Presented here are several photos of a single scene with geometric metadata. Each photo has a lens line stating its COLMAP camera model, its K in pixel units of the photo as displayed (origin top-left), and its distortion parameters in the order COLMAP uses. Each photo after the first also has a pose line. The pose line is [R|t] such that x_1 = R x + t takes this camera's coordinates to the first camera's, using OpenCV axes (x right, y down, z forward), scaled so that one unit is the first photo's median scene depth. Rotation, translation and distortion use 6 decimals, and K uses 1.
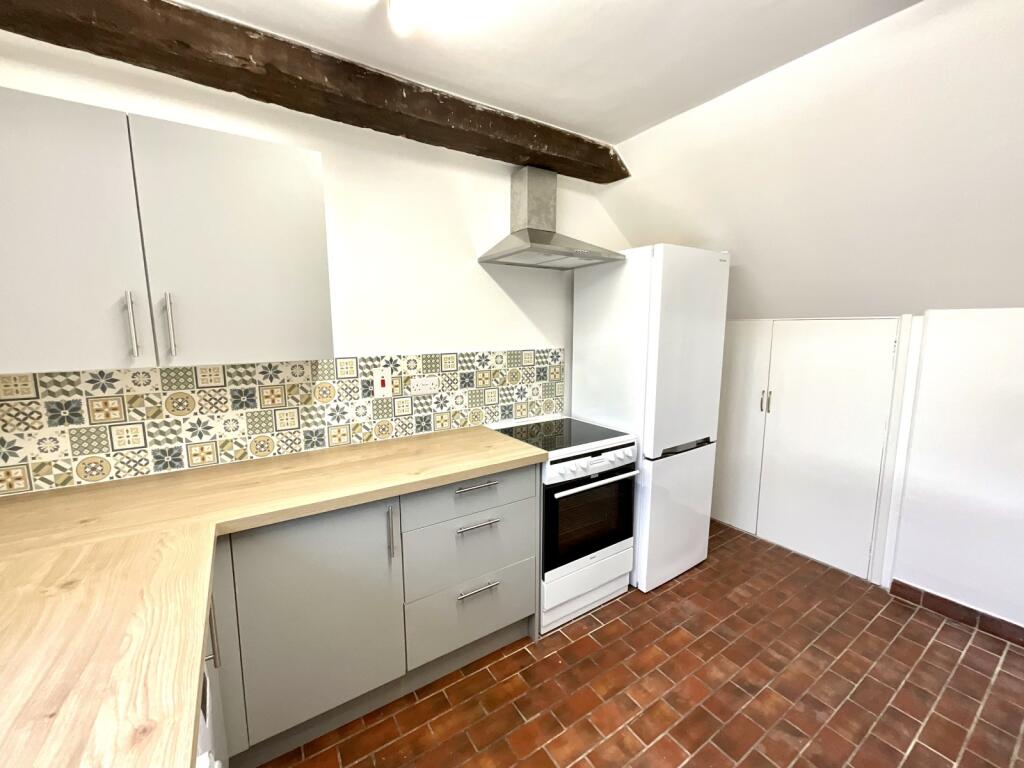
lens RADIAL K [[408.0, 0, 509.4], [0, 408.0, 389.4], [0, 0, 1]] dist [-0.000734, -0.000026]
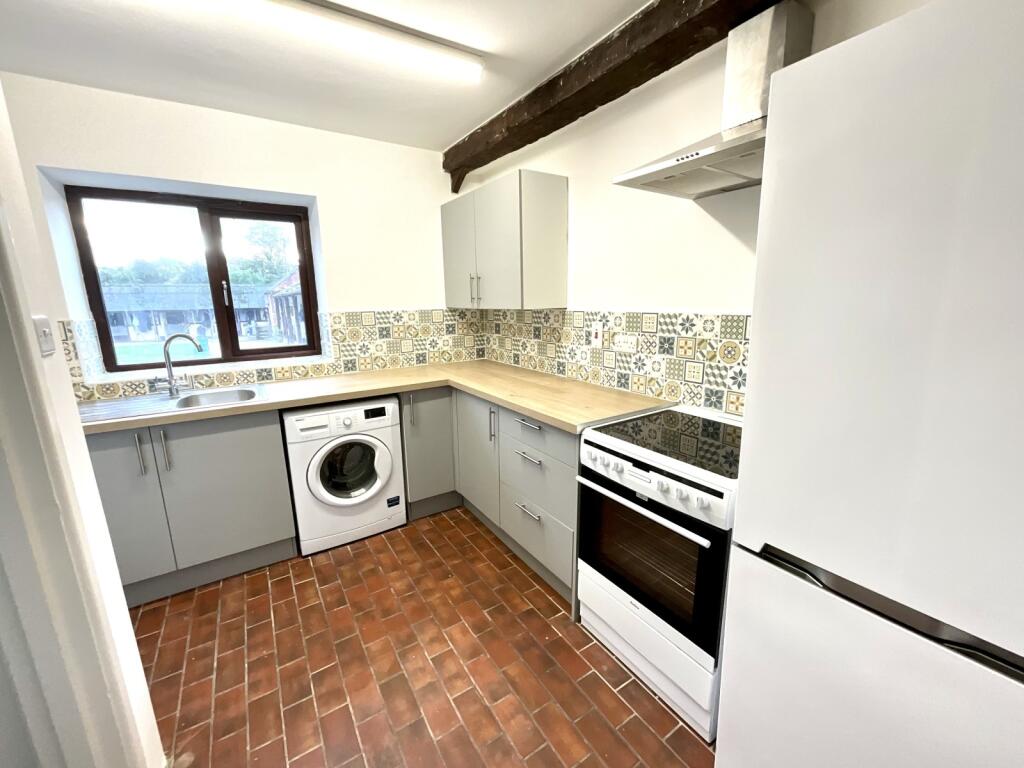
lens RADIAL K [[418.5, 0, 506.6], [0, 418.5, 383.3], [0, 0, 1]] dist [0.030796, -0.000009]
pose [[-0.007940, 0.209702, -0.977733, 0.880611], [-0.128108, 0.969494, 0.208975, -0.098602], [0.991728, 0.126915, 0.019167, 0.734930]]
